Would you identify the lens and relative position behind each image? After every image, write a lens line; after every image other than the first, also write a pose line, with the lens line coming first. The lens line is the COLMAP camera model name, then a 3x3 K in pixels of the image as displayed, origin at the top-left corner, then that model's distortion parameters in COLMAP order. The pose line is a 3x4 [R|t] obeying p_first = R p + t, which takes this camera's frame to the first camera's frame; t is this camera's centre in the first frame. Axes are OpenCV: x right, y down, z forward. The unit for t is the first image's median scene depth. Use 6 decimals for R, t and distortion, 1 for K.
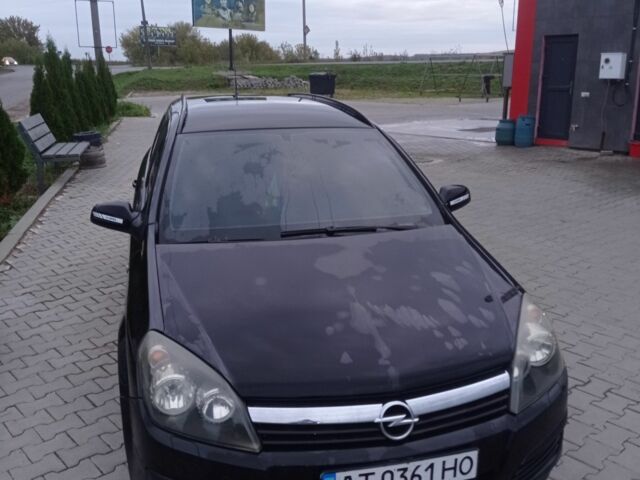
lens RADIAL K [[629.9, 0, 320.0], [0, 629.9, 240.0], [0, 0, 1]] dist [0.131349, -0.210151]
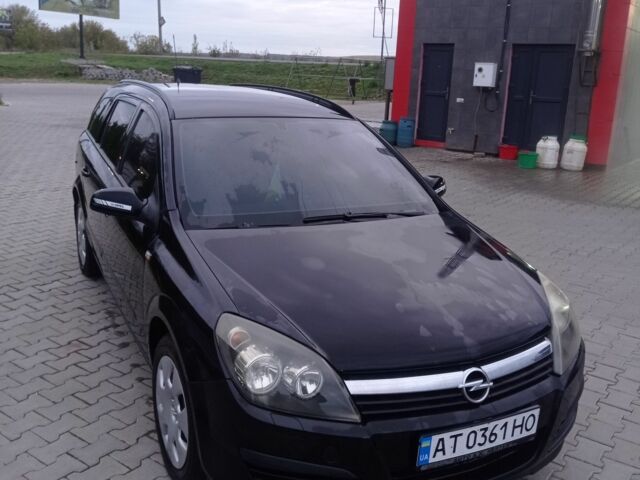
lens RADIAL K [[637.1, 0, 320.0], [0, 637.1, 240.0], [0, 0, 1]] dist [0.099272, -0.140239]
pose [[0.974819, -0.010253, 0.222763, -0.240808], [0.010198, 0.999947, 0.001395, 0.019660], [-0.222765, 0.000912, 0.974872, -0.006964]]
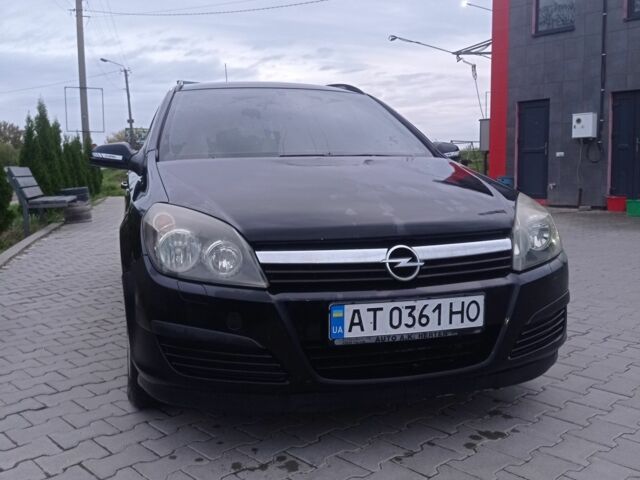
lens RADIAL K [[637.1, 0, 320.0], [0, 637.1, 240.0], [0, 0, 1]] dist [0.099272, -0.140239]
pose [[0.999545, -0.010757, 0.028190, -0.024406], [0.014914, 0.988315, -0.151697, 0.252198], [-0.026228, 0.152048, 0.988025, 0.000420]]
